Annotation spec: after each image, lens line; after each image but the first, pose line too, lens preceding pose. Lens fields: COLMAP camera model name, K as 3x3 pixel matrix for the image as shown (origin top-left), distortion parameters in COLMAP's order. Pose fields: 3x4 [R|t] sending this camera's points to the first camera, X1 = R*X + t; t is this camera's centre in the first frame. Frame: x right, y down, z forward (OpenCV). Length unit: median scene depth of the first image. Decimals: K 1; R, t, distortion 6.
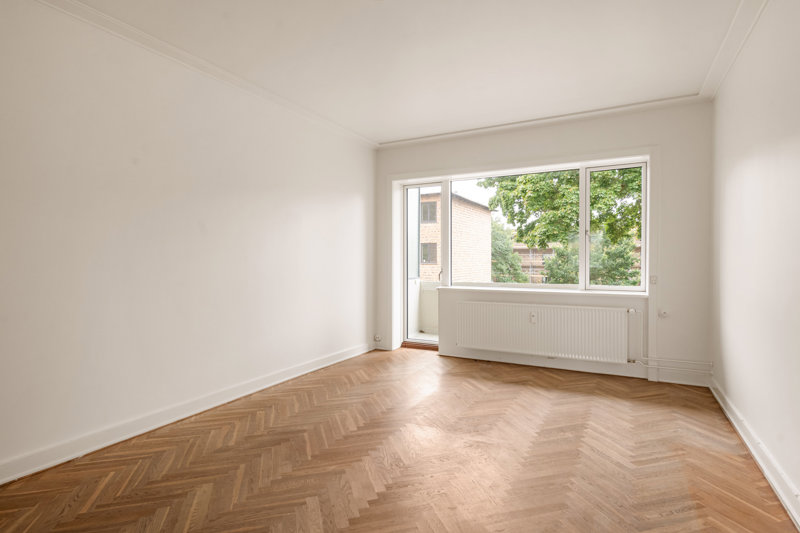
lens RADIAL K [[417.9, 0, 392.5], [0, 417.9, 260.1], [0, 0, 1]] dist [0.004826, -0.002105]
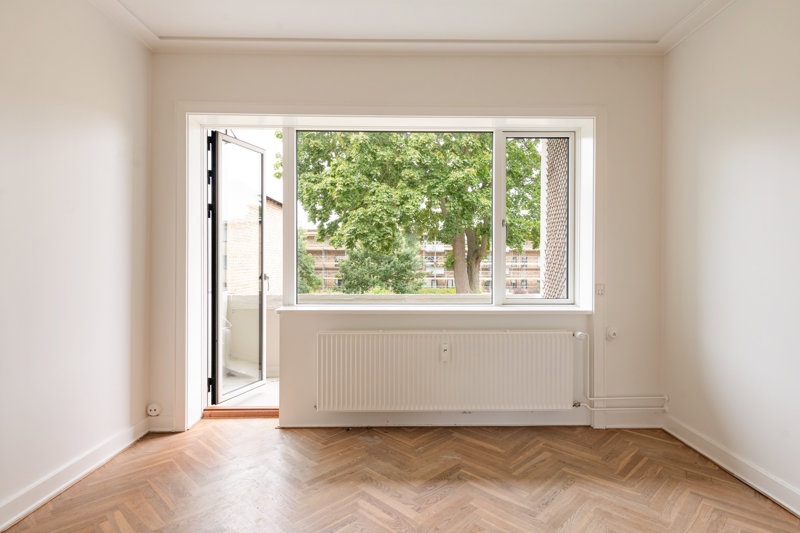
lens RADIAL K [[422.9, 0, 400.0], [0, 422.9, 266.5], [0, 0, 1]] dist [0.002474, -0.000033]
pose [[0.864257, -0.002816, 0.503042, -0.036675], [-0.002583, 0.999946, 0.010035, -0.000049], [-0.503043, -0.009973, 0.864204, 0.412858]]
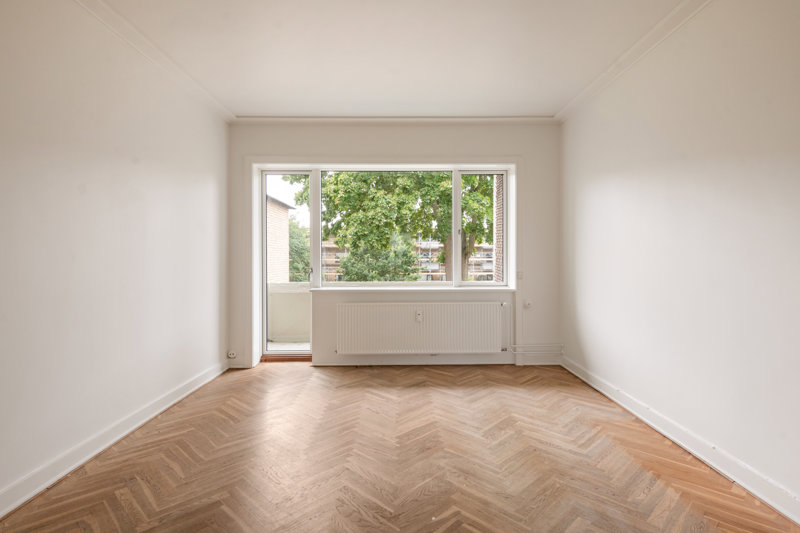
lens RADIAL K [[417.9, 0, 392.5], [0, 417.9, 260.1], [0, 0, 1]] dist [0.004826, -0.002105]
pose [[0.871083, -0.004245, 0.491117, -0.173617], [0.002704, 0.999989, 0.003847, 0.000154], [-0.491128, -0.002023, 0.871085, 0.144380]]
